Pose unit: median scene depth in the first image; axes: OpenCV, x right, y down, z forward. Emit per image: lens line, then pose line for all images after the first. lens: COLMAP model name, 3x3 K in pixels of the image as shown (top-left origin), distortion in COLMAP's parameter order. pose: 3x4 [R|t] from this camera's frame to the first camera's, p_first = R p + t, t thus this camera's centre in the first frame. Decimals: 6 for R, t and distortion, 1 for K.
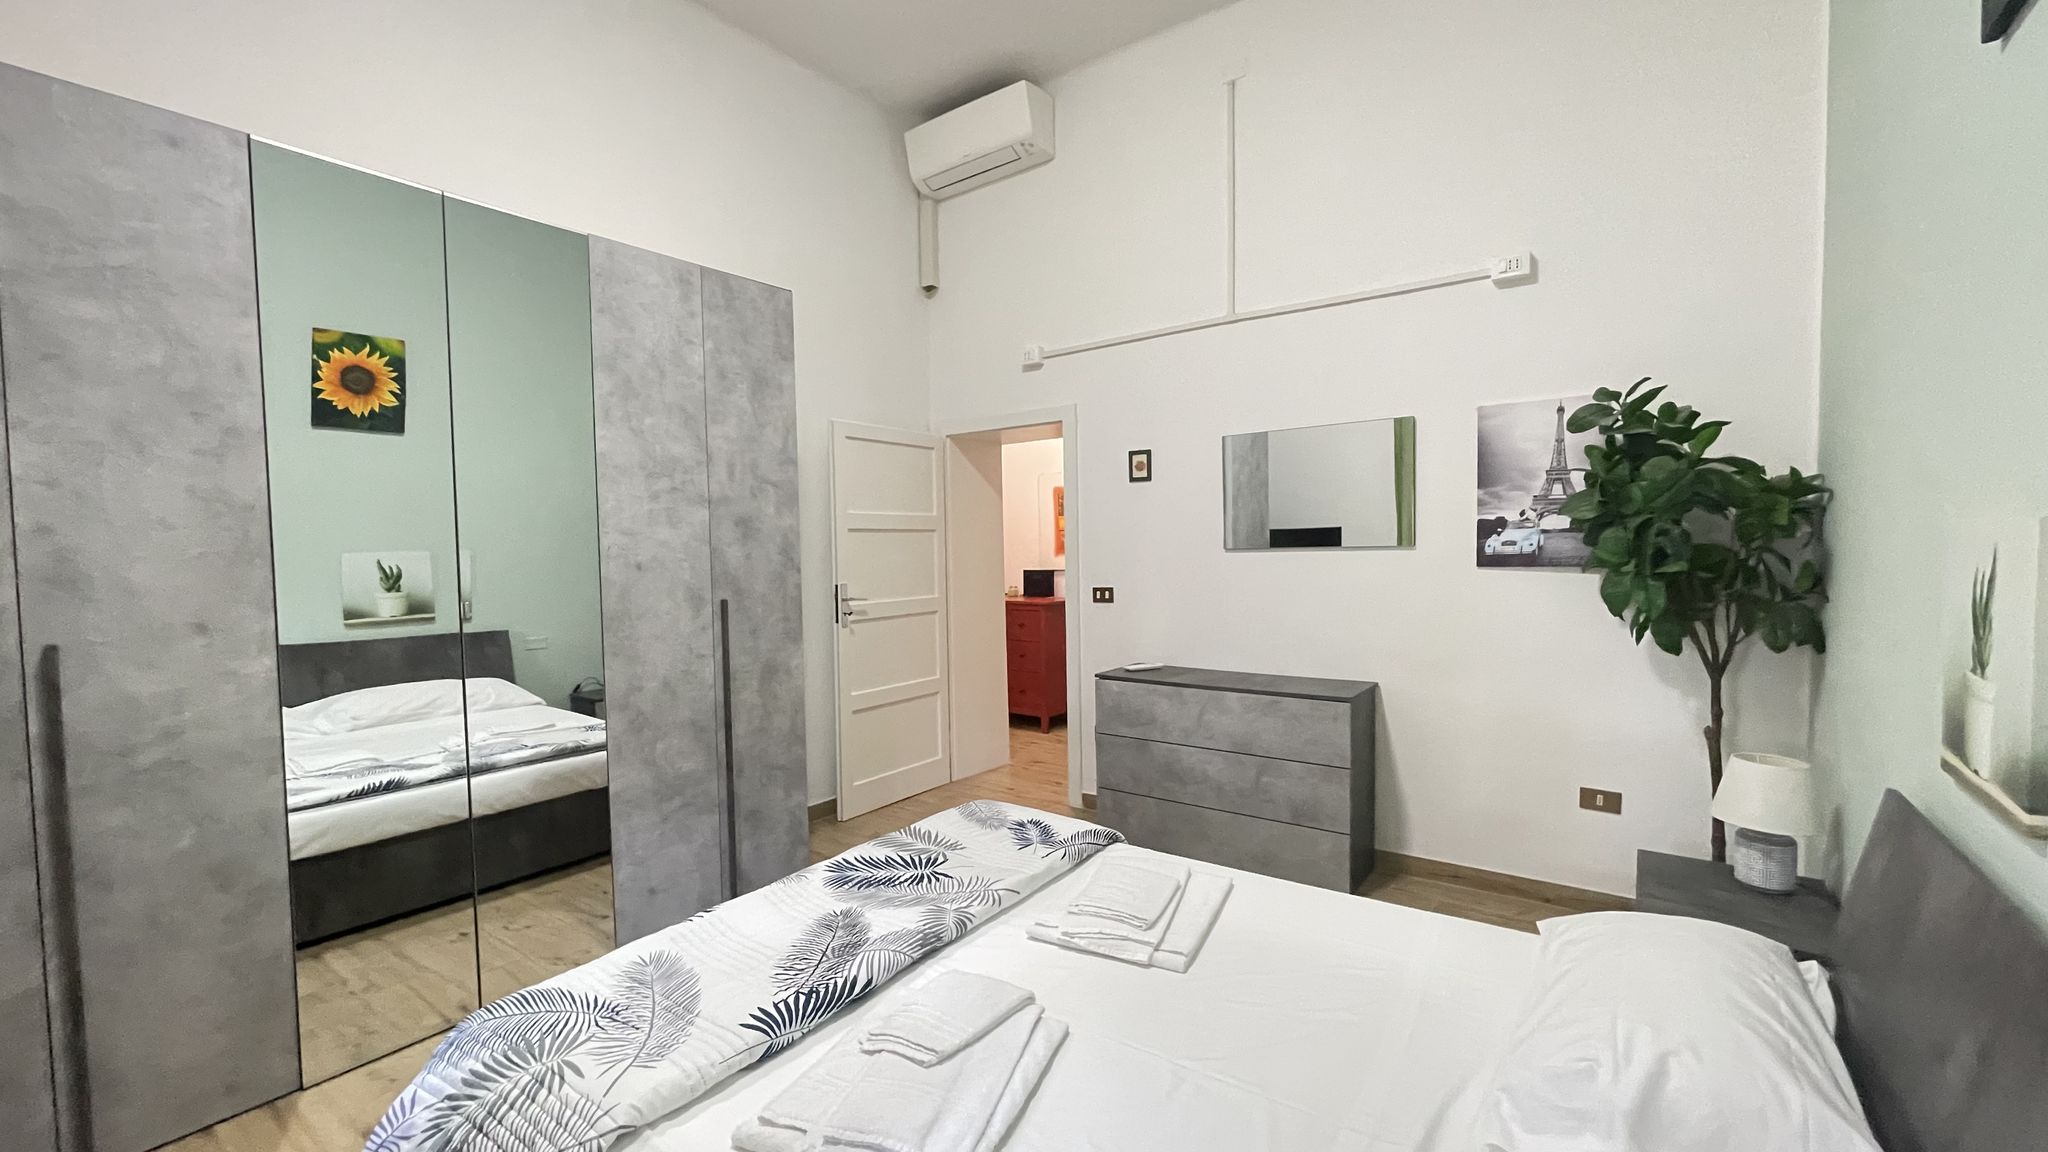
lens RADIAL K [[822.2, 0, 1021.3], [0, 822.2, 585.4], [0, 0, 1]] dist [-0.003836, 0.001353]
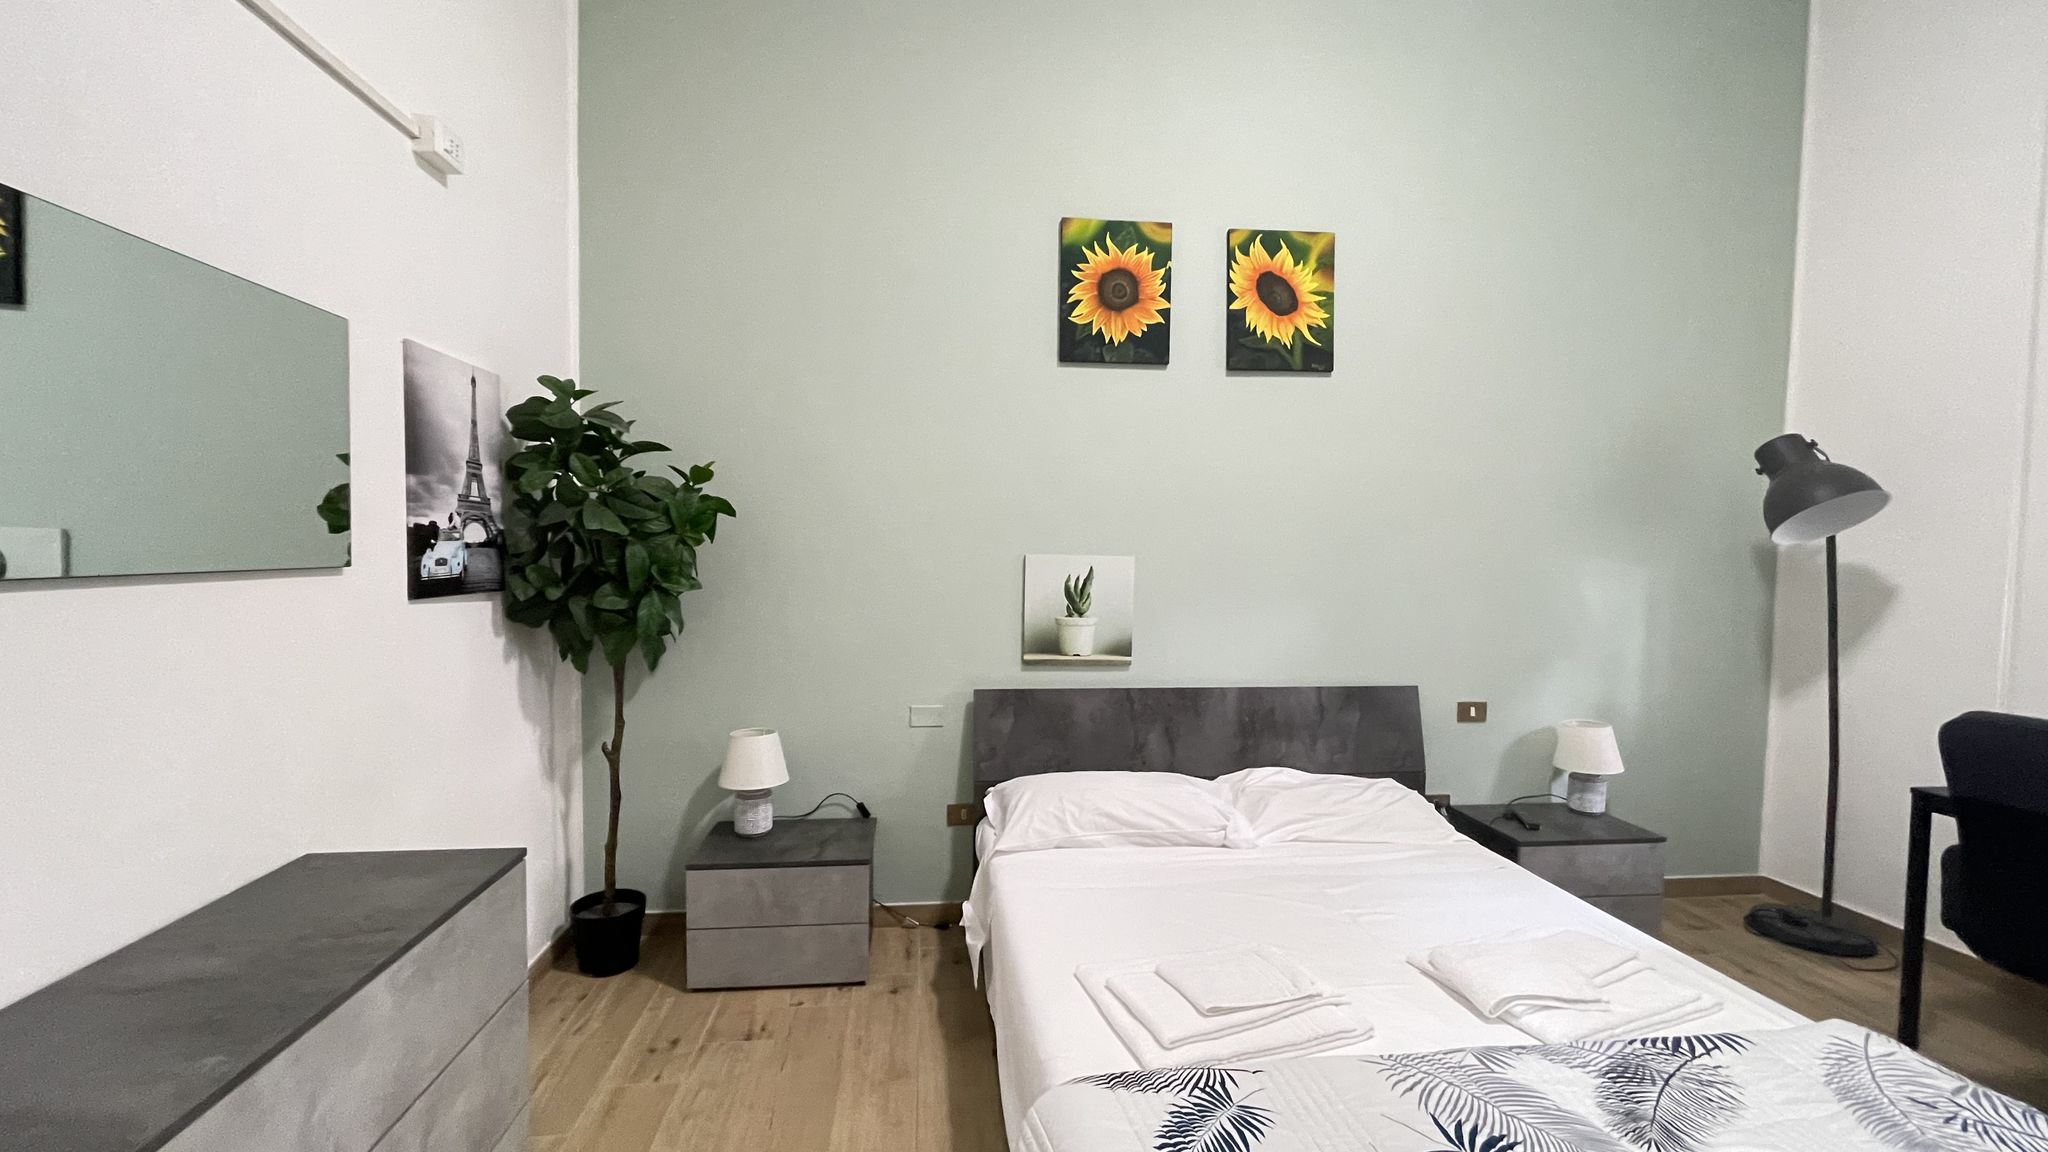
lens RADIAL K [[822.2, 0, 1015.3], [0, 822.2, 589.9], [0, 0, 1]] dist [-0.003836, 0.001353]
pose [[-0.689933, -0.025670, 0.723418, -0.209797], [0.032639, 0.997251, 0.066515, -0.058135], [-0.723137, 0.069503, -0.687199, 1.127580]]
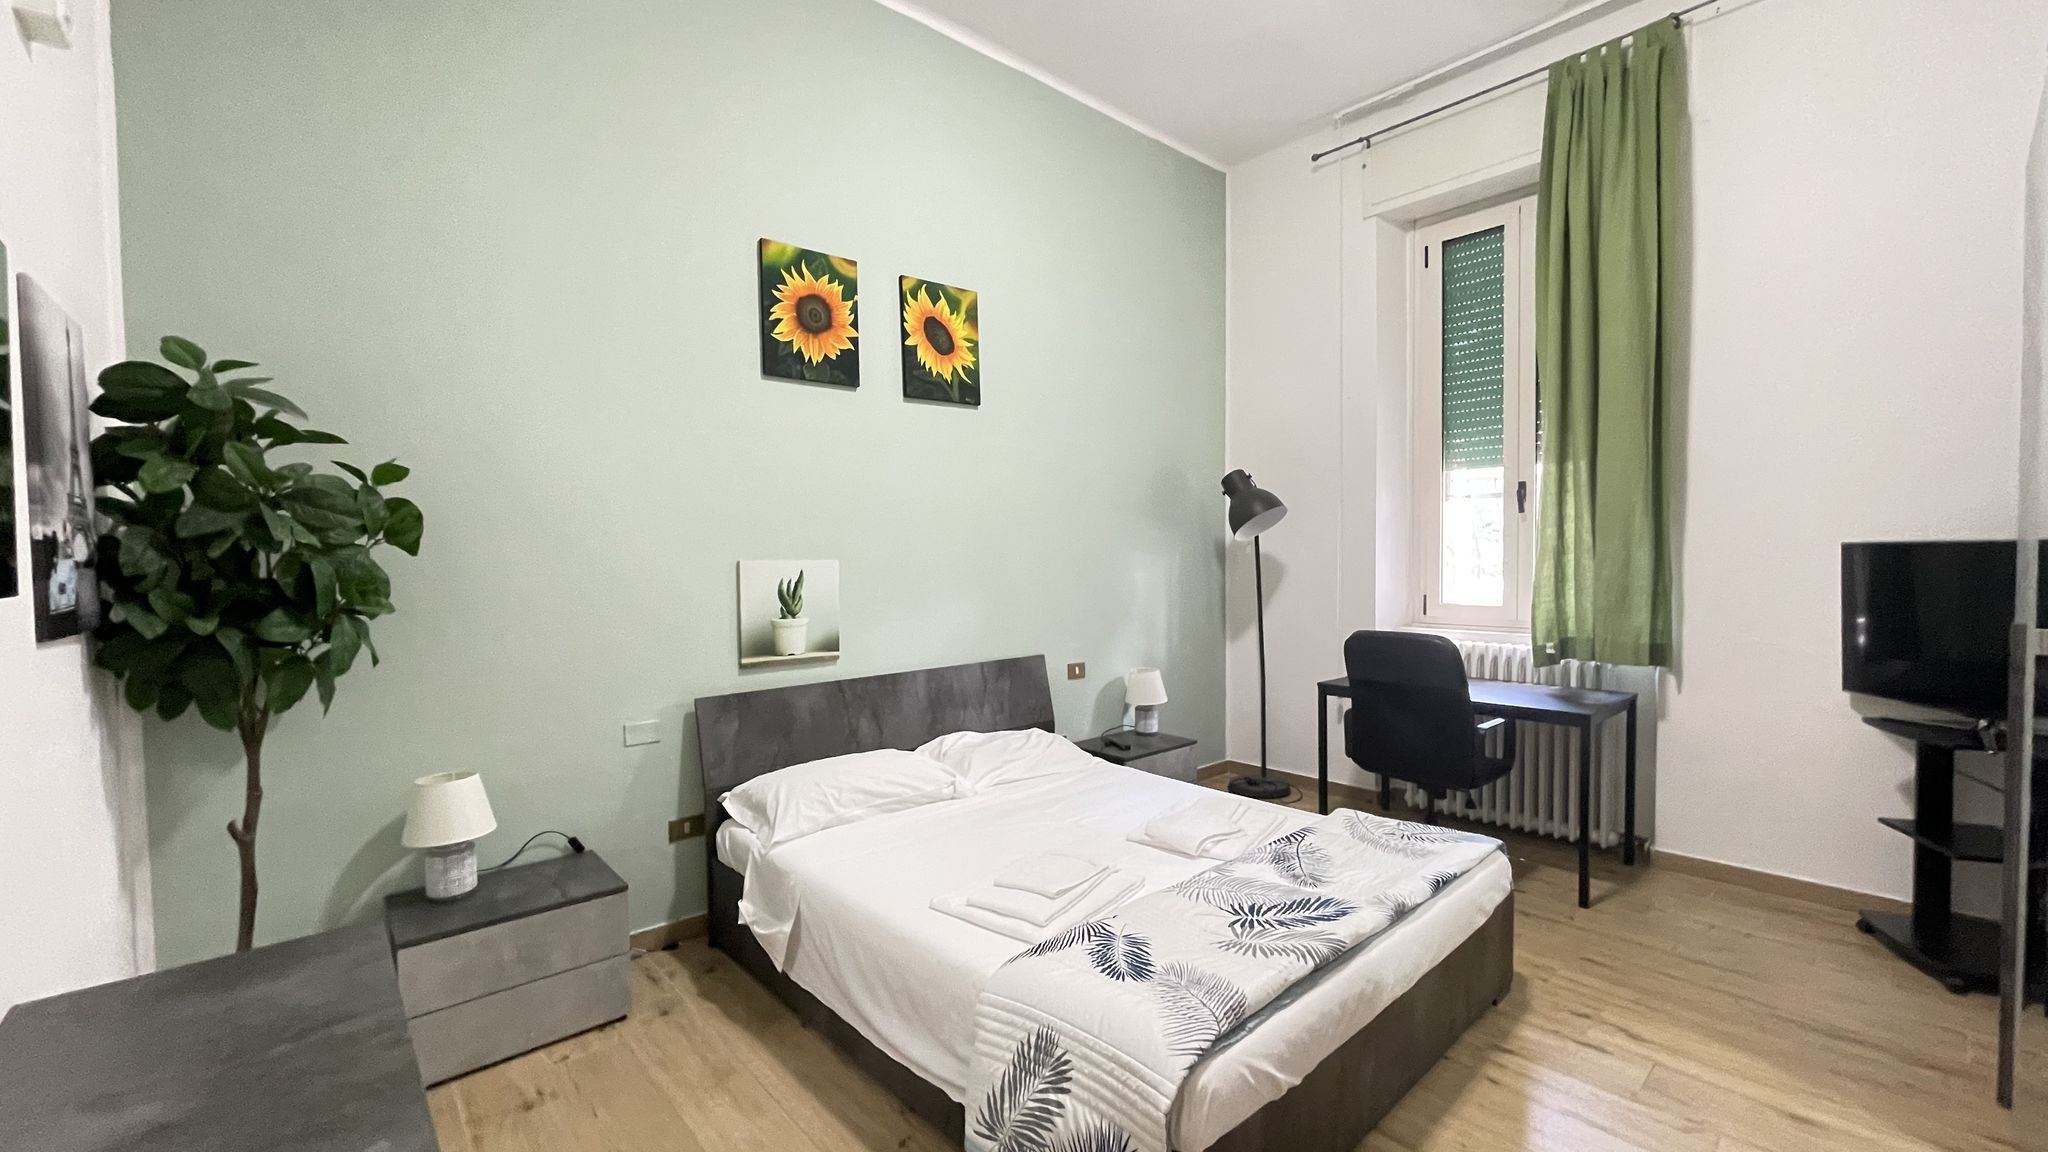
lens RADIAL K [[822.2, 0, 1015.3], [0, 822.2, 591.5], [0, 0, 1]] dist [-0.003836, 0.001353]
pose [[-0.978466, 0.022684, 0.205160, -0.040928], [0.040630, 0.995663, 0.083691, -0.067192], [-0.202372, 0.090224, -0.975144, 1.356405]]
